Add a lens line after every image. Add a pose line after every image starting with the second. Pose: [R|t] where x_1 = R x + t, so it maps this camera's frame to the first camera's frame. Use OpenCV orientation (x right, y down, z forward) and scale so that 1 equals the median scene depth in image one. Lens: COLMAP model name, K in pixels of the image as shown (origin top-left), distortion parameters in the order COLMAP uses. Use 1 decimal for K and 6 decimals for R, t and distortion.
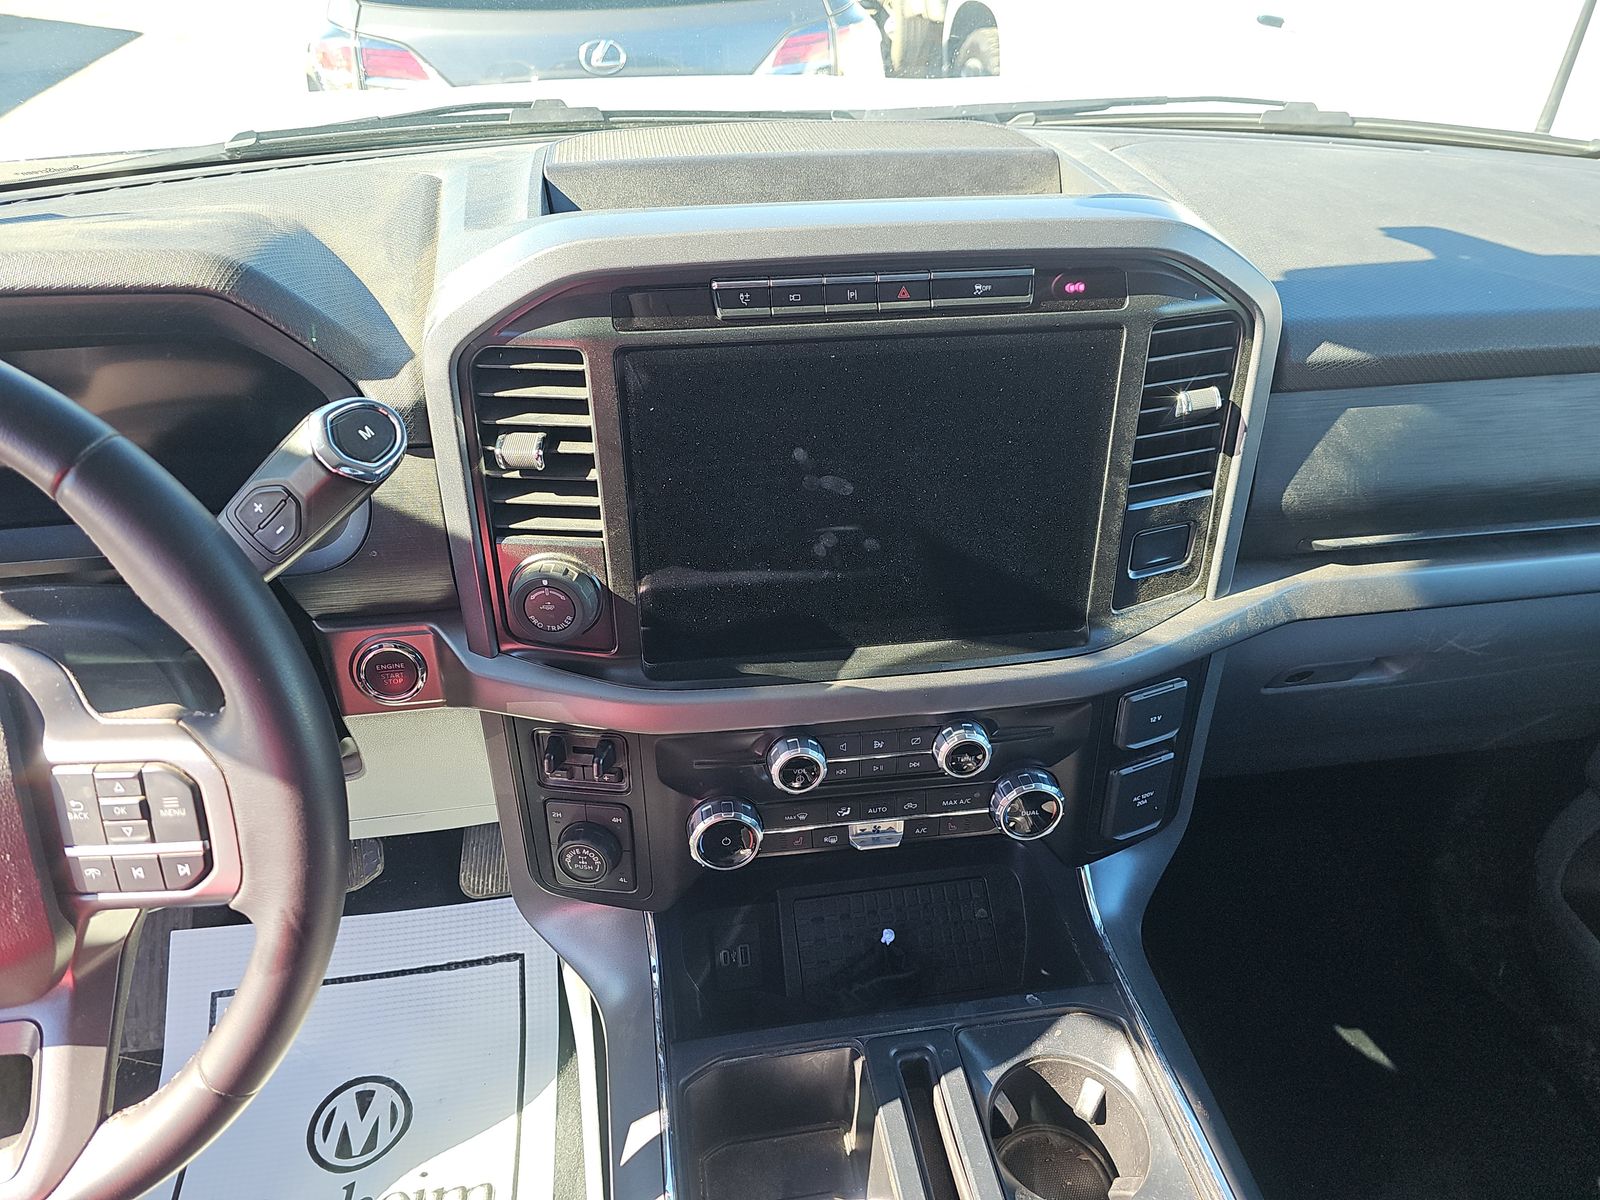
lens RADIAL K [[1080.0, 0, 800.0], [0, 1080.0, 600.0], [0, 0, 1]] dist [0.068321, -0.076432]
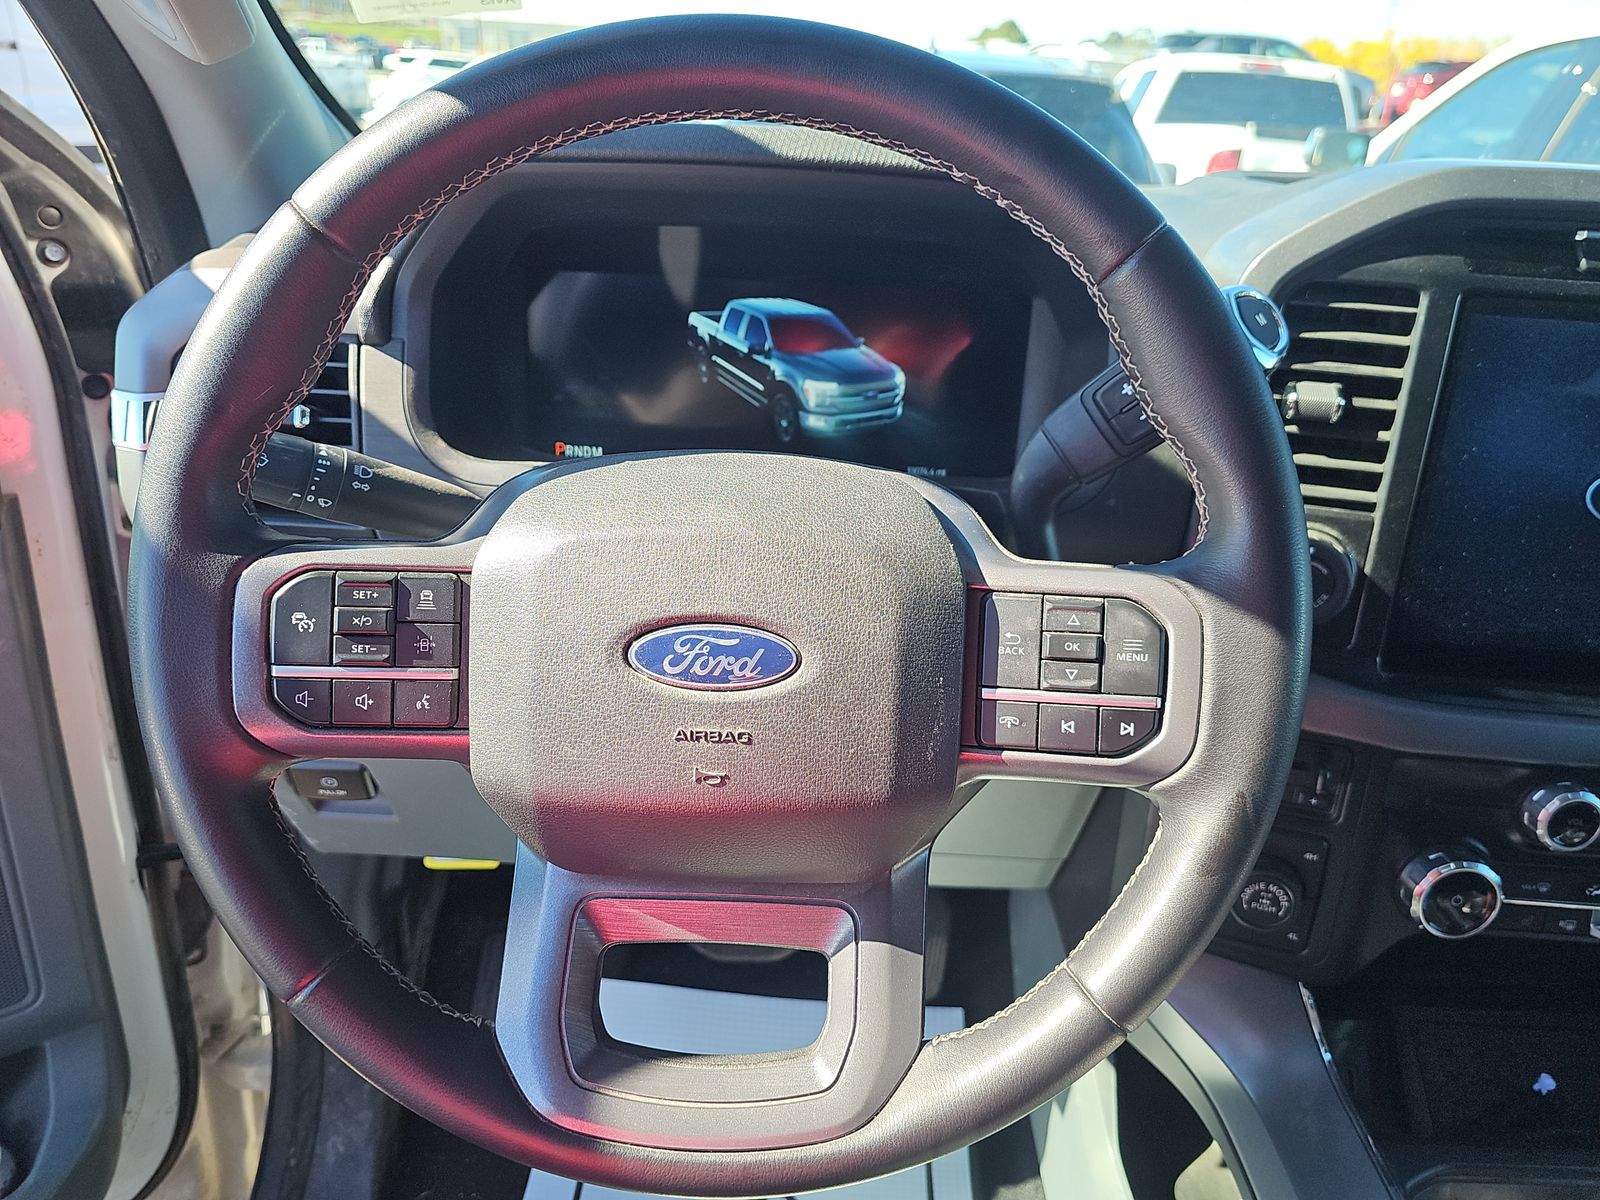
lens RADIAL K [[1080.0, 0, 800.0], [0, 1080.0, 600.0], [0, 0, 1]] dist [0.068321, -0.076432]
pose [[0.982820, 0.115794, -0.143724, -0.549937], [-0.142023, 0.971800, -0.188240, 0.269320], [0.117874, 0.205418, 0.971550, 0.097364]]
